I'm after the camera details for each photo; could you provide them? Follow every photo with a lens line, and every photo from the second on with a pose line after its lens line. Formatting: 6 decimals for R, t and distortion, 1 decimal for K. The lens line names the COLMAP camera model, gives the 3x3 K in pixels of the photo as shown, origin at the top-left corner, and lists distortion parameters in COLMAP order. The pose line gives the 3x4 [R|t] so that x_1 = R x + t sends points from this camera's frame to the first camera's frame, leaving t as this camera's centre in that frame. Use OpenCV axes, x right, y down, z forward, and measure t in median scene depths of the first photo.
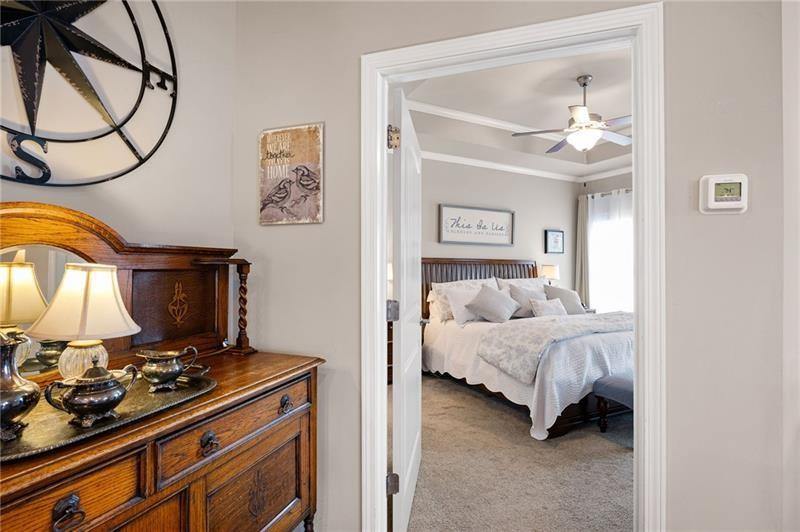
lens RADIAL K [[402.6, 0, 400.0], [0, 402.6, 266.0], [0, 0, 1]] dist [-0.002475, -0.000372]
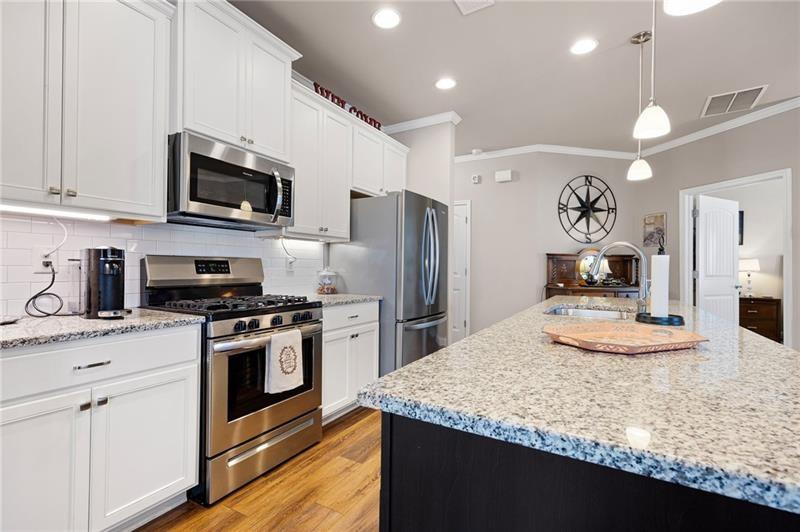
lens RADIAL K [[365.2, 0, 400.0], [0, 365.2, 266.0], [0, 0, 1]] dist [-0.001715, -0.000383]
pose [[0.552577, -0.000912, -0.833461, 1.150908], [0.001726, 0.999999, 0.000050, 0.052464], [0.833460, -0.001466, 0.552578, -2.540277]]
